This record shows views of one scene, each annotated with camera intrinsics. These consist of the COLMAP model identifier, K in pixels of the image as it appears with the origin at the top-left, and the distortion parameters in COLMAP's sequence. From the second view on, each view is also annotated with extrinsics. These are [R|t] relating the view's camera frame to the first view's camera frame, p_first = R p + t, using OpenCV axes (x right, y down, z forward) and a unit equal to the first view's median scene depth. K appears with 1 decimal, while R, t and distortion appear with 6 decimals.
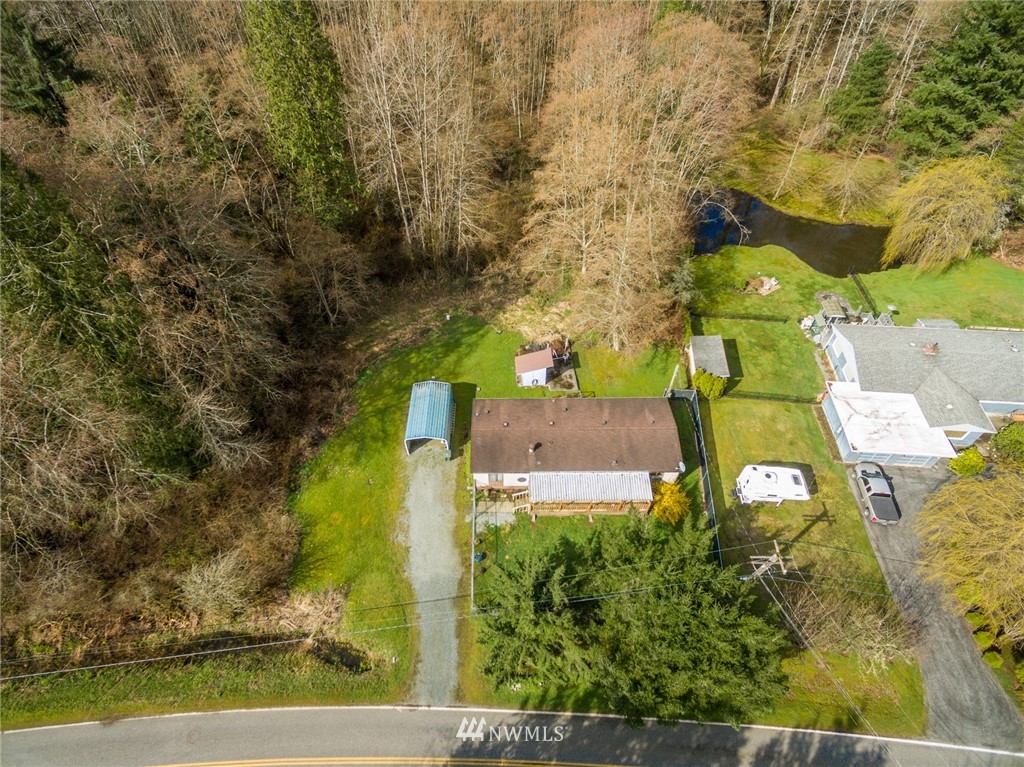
lens RADIAL K [[571.2, 0, 512.0], [0, 571.2, 383.5], [0, 0, 1]] dist [0.002657, 0.003723]
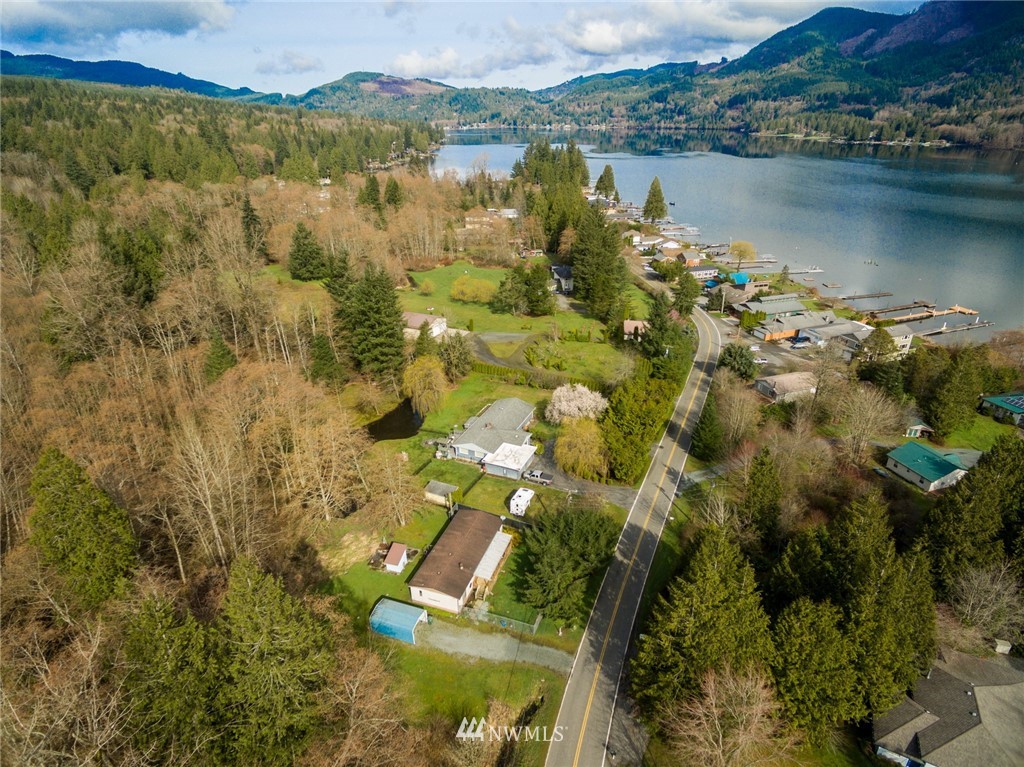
lens RADIAL K [[571.2, 0, 512.0], [0, 571.2, 383.5], [0, 0, 1]] dist [0.002657, 0.003723]
pose [[0.339621, -0.415220, 0.843949, -1.141540], [0.728267, 0.683917, 0.043416, -0.228768], [-0.595218, 0.599875, 0.534664, -0.338249]]
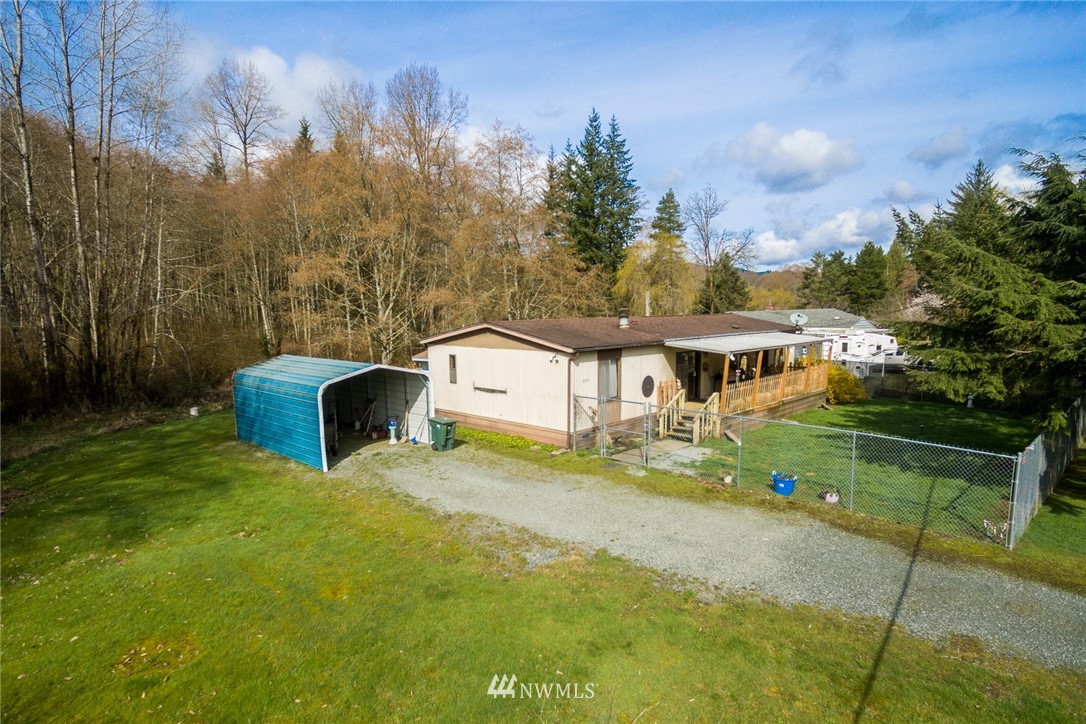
lens RADIAL K [[609.0, 0, 543.0], [0, 609.0, 362.0], [0, 0, 1]] dist [0.002544, 0.000269]
pose [[0.697131, -0.076424, 0.712859, -0.356834], [0.555847, 0.685608, -0.470080, 0.328799], [-0.452817, 0.723948, 0.520439, 0.809736]]
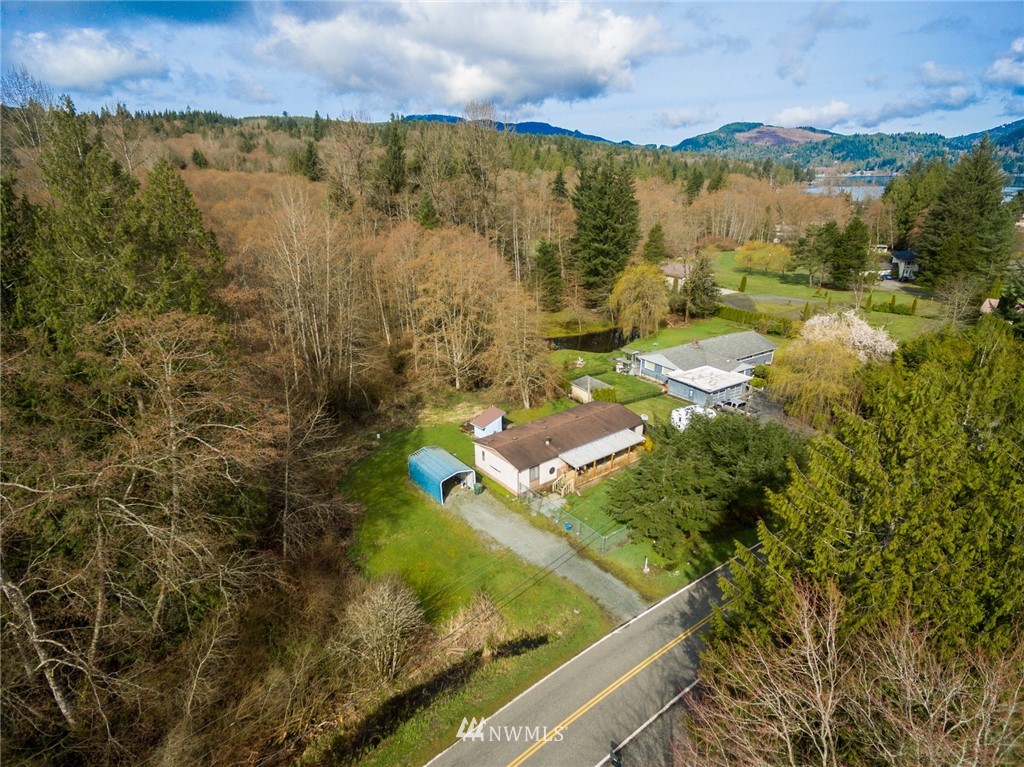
lens RADIAL K [[571.2, 0, 512.0], [0, 571.2, 383.5], [0, 0, 1]] dist [0.002657, 0.003723]
pose [[0.801551, -0.221509, 0.555382, -0.657254], [0.467890, 0.810688, -0.351943, 0.400486], [-0.372283, 0.541958, 0.753450, 0.076079]]
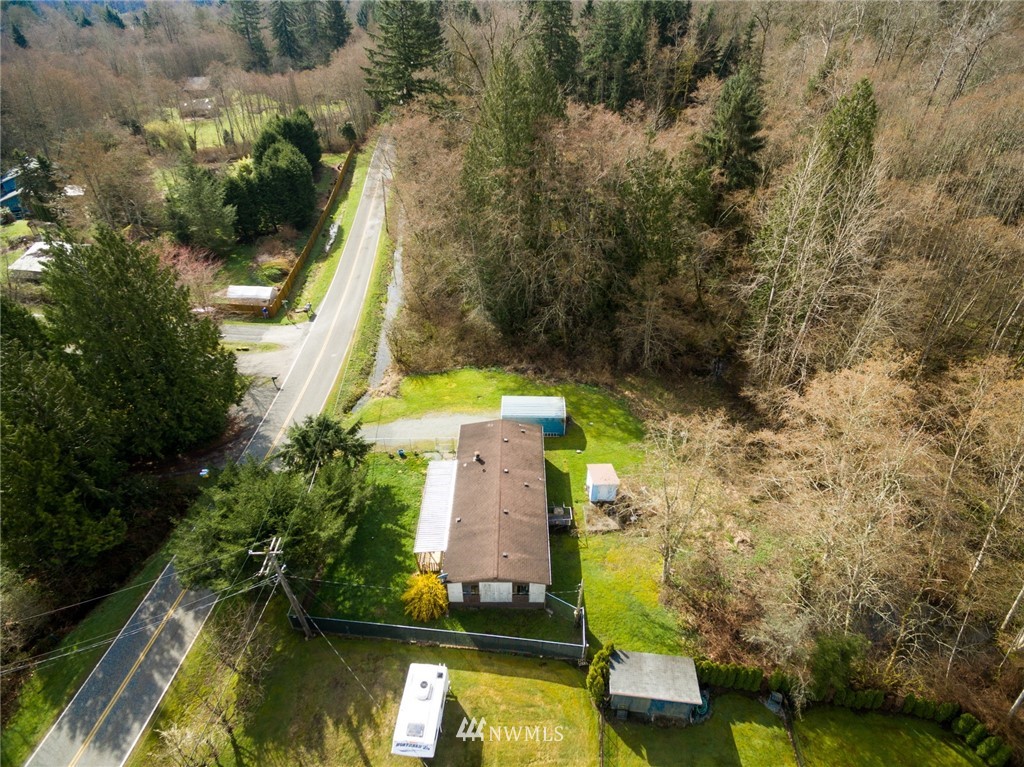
lens RADIAL K [[571.2, 0, 512.0], [0, 571.2, 383.5], [0, 0, 1]] dist [0.002657, 0.003723]
pose [[-0.030010, 0.571192, -0.820267, 0.836301], [-0.747169, 0.532293, 0.397998, -0.436951], [0.663956, 0.624823, 0.410803, 0.519826]]
